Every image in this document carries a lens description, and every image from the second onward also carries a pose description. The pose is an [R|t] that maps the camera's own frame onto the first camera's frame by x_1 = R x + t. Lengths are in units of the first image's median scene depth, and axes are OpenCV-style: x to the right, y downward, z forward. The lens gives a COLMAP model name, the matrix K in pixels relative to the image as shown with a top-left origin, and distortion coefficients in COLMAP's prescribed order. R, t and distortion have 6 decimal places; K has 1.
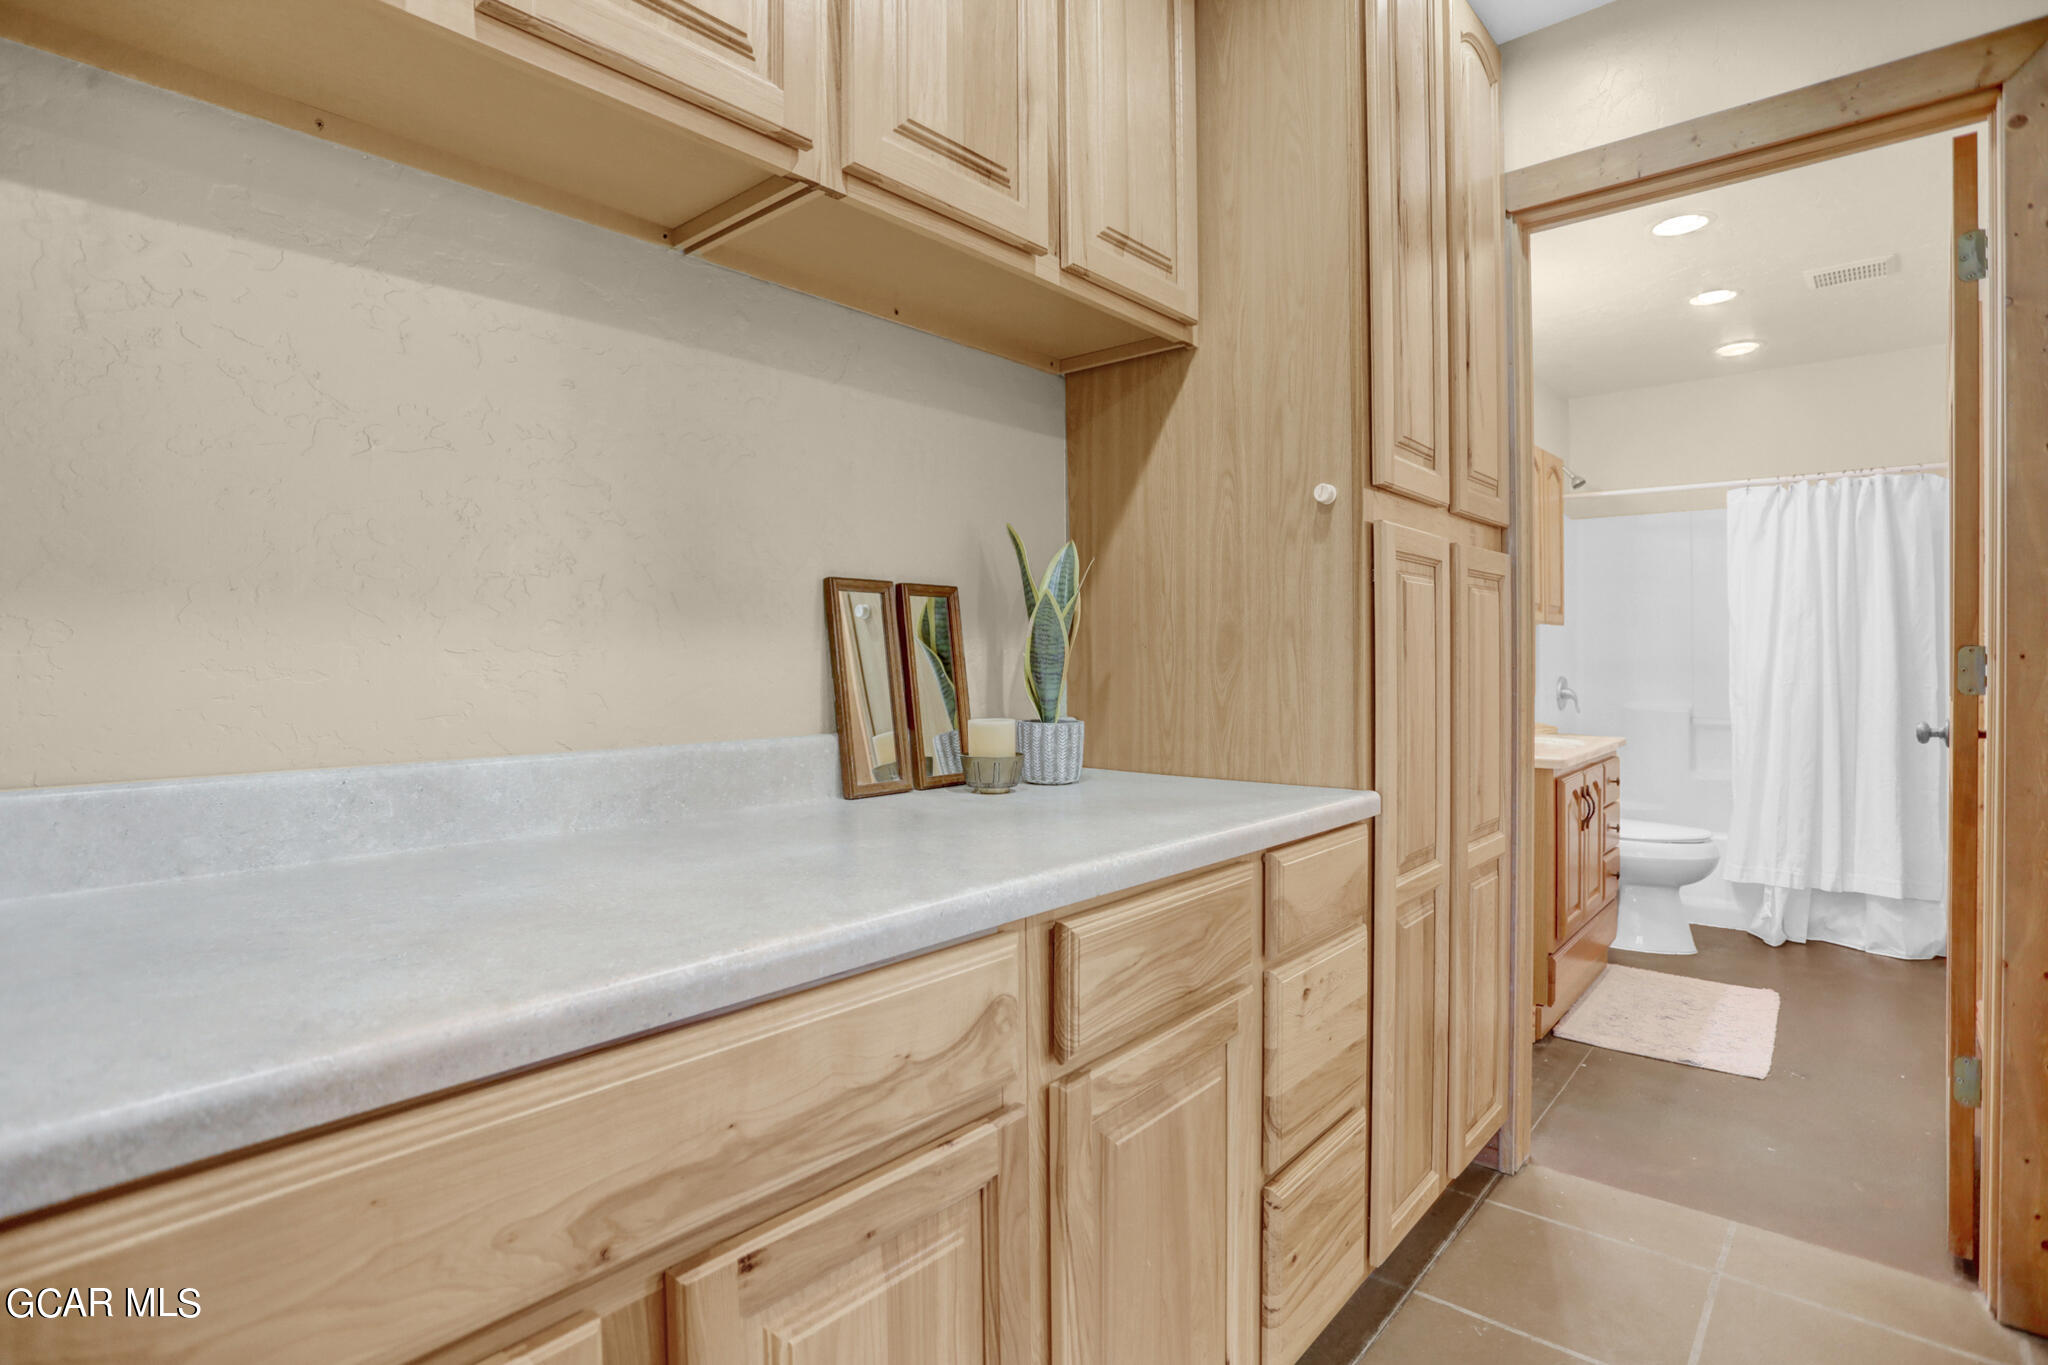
lens RADIAL K [[1058.8, 0, 974.3], [0, 1058.8, 663.3], [0, 0, 1]] dist [-0.057381, 0.027622]
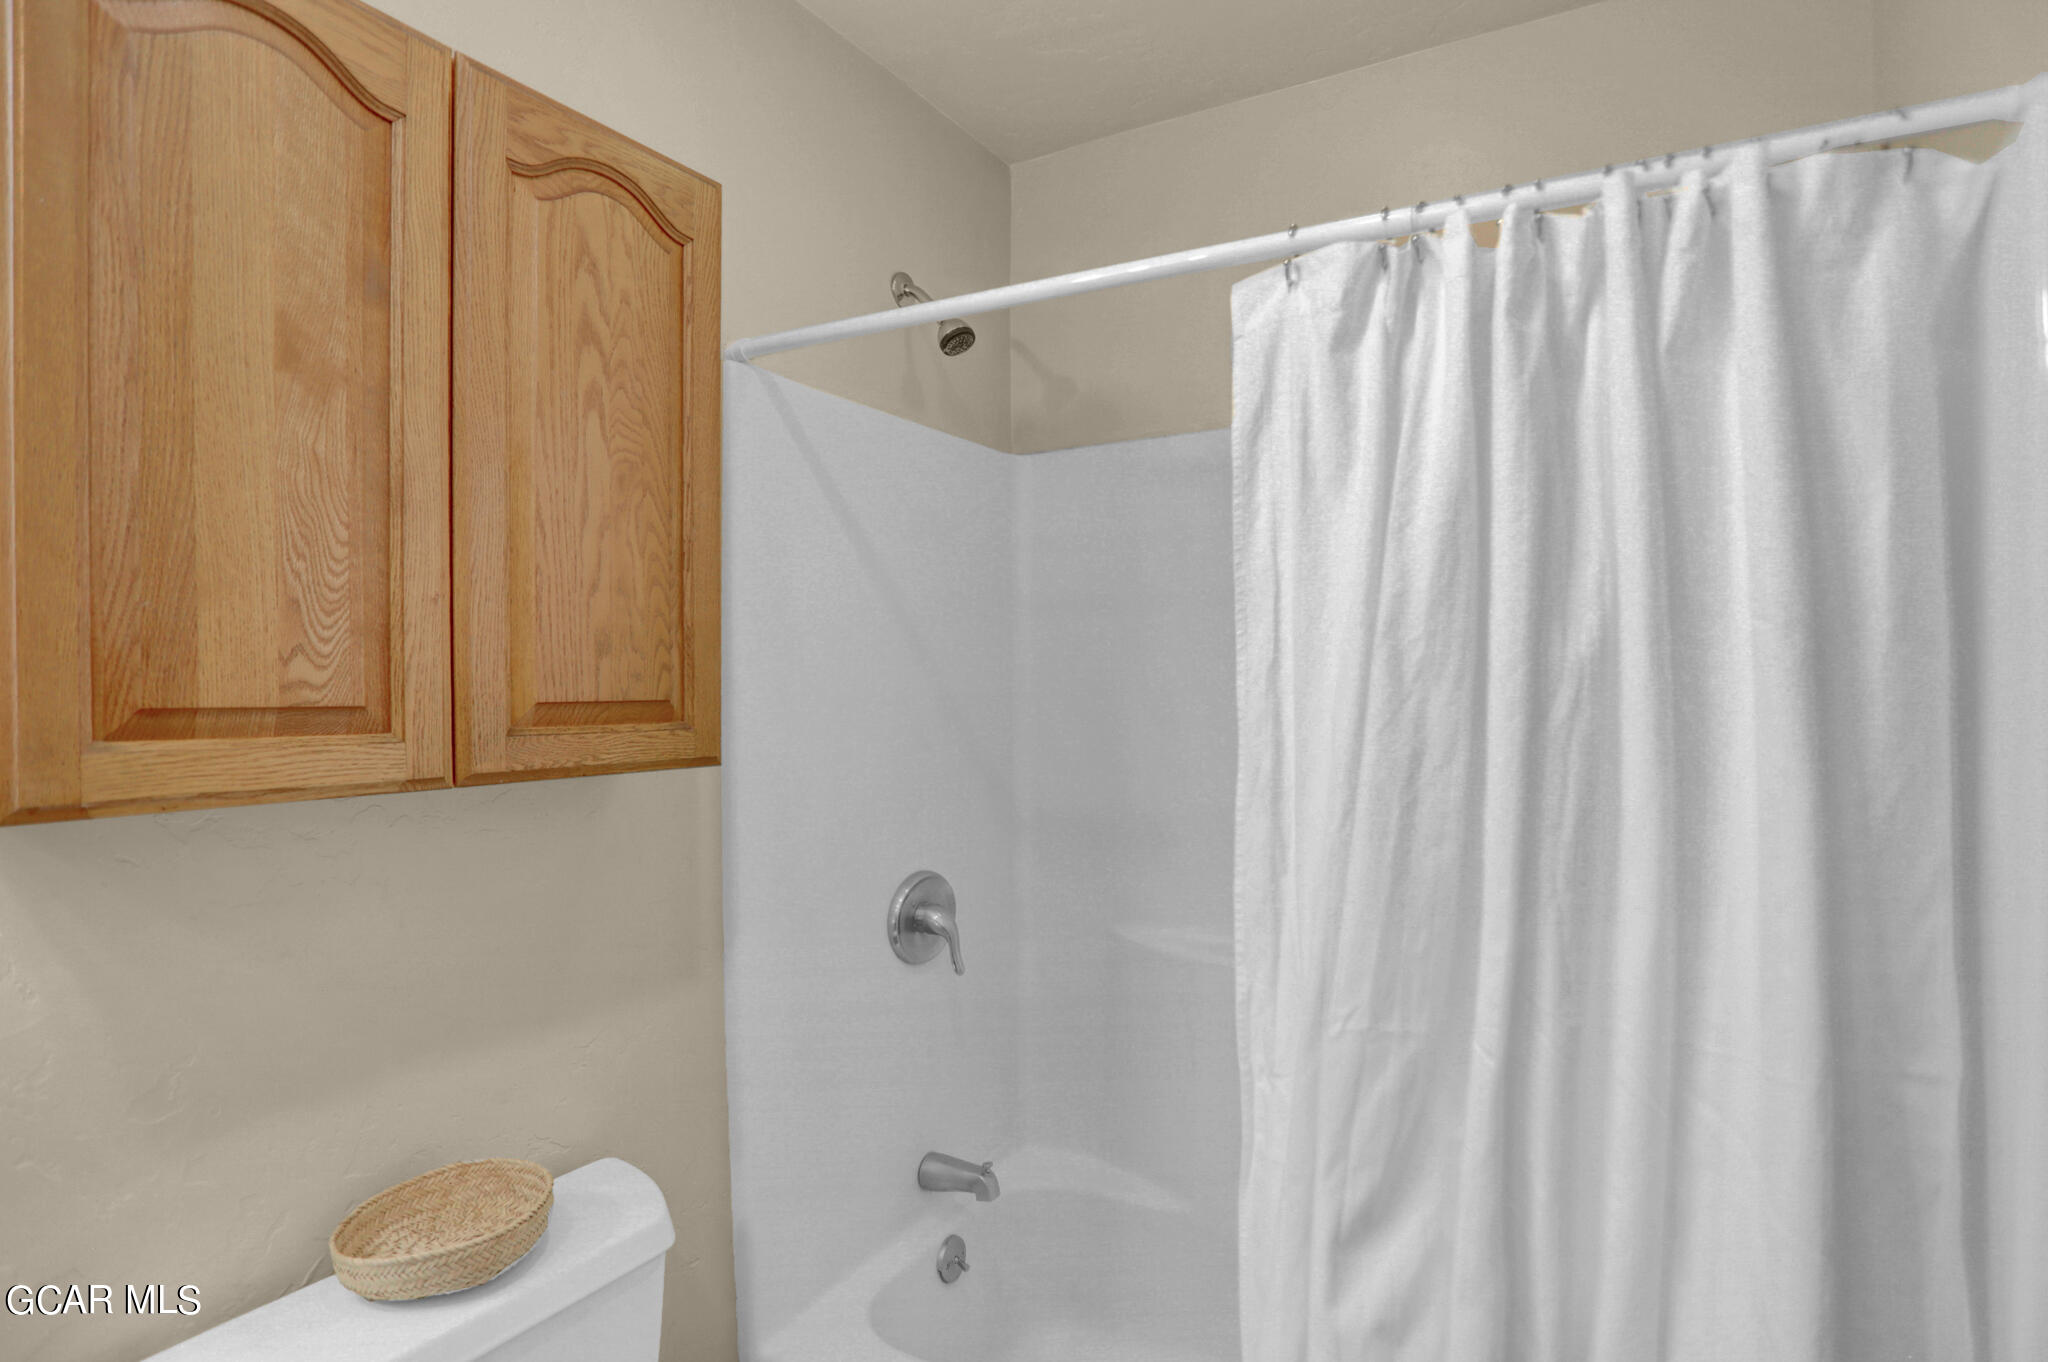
lens RADIAL K [[1032.2, 0, 1001.3], [0, 1032.2, 674.6], [0, 0, 1]] dist [-0.060036, 0.027392]
pose [[0.983307, -0.003069, 0.181926, 0.659696], [0.007710, 0.999662, -0.024809, -0.059668], [-0.181789, 0.025797, 0.982999, 0.795685]]
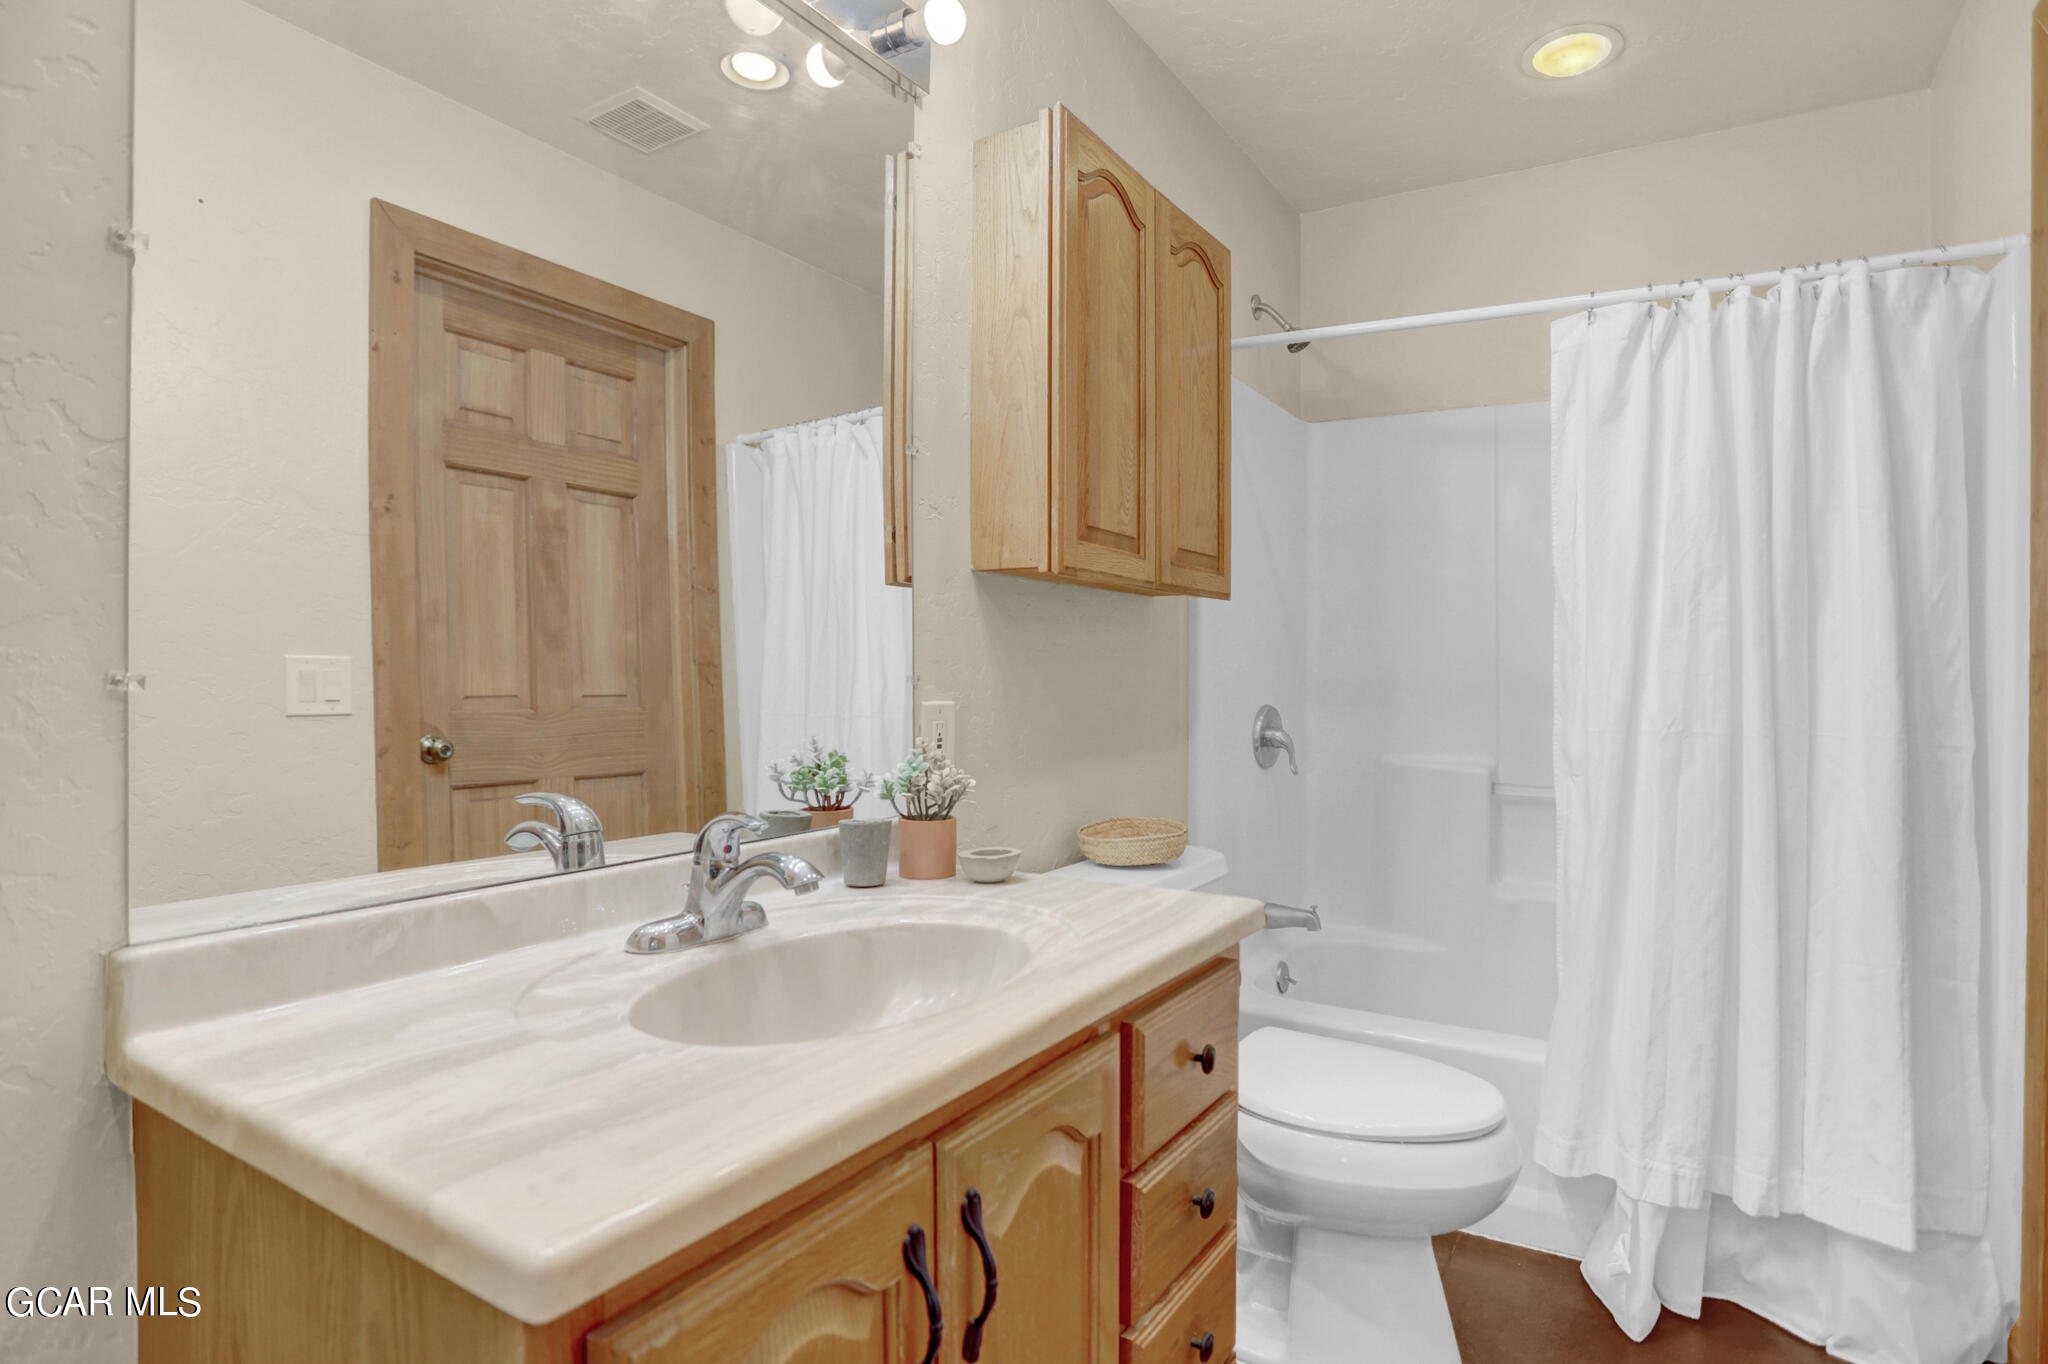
lens RADIAL K [[1038.5, 0, 1026.9], [0, 1038.5, 654.7], [0, 0, 1]] dist [-0.074502, 0.030447]
pose [[0.989972, 0.019728, 0.139879, 0.456847], [-0.017353, 0.999684, -0.018174, -0.001462], [-0.140193, 0.015564, 0.990002, 0.614597]]
